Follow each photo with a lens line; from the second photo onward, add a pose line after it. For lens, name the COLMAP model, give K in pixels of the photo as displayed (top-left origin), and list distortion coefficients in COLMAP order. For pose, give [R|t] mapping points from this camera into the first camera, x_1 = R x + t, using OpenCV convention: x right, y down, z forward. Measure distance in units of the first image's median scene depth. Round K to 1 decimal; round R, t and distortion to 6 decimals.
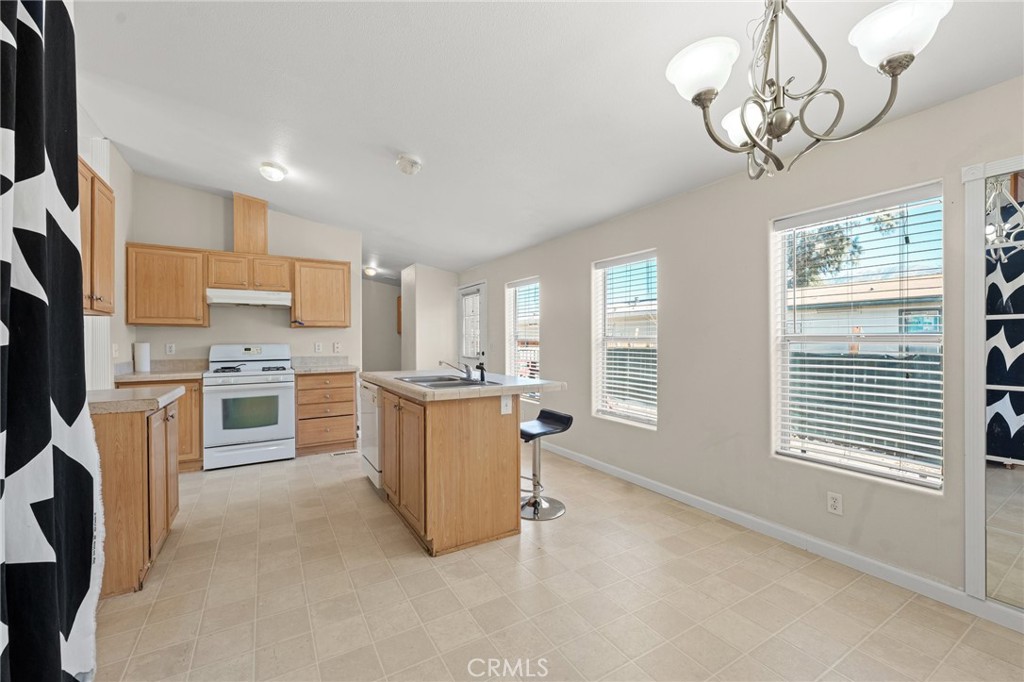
lens RADIAL K [[409.4, 0, 505.4], [0, 409.4, 342.3], [0, 0, 1]] dist [0.000725, -0.000895]
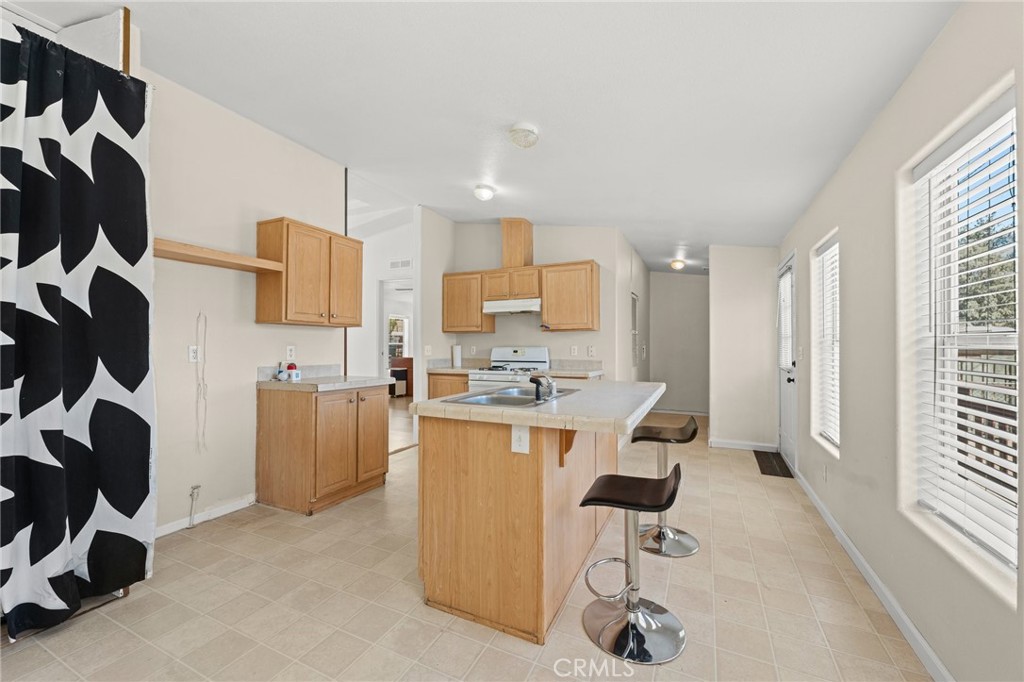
lens RADIAL K [[409.4, 0, 505.4], [0, 409.4, 342.3], [0, 0, 1]] dist [0.000725, -0.000895]
pose [[0.552016, -0.002789, -0.833829, 0.354511], [-0.005043, 0.999965, -0.006684, -0.000692], [0.833818, 0.007895, 0.551983, 0.393117]]
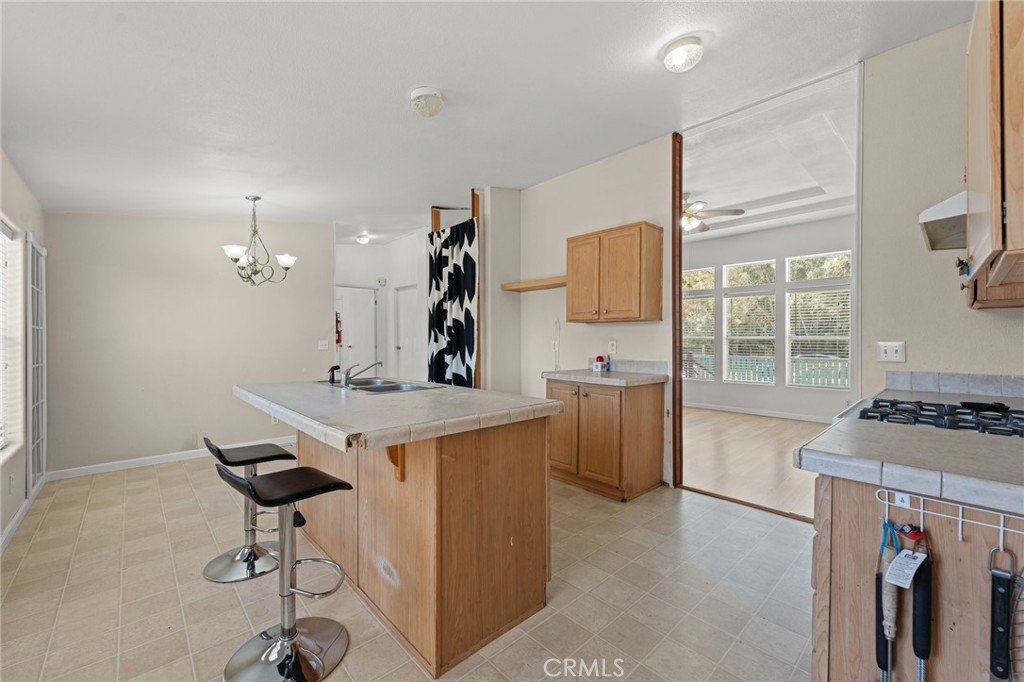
lens RADIAL K [[409.4, 0, 505.4], [0, 409.4, 342.3], [0, 0, 1]] dist [0.000725, -0.000895]
pose [[-0.978035, 0.002779, -0.208421, -0.171298], [0.000969, 0.999961, 0.008785, -0.002535], [0.208437, 0.008391, -0.978000, 1.387395]]
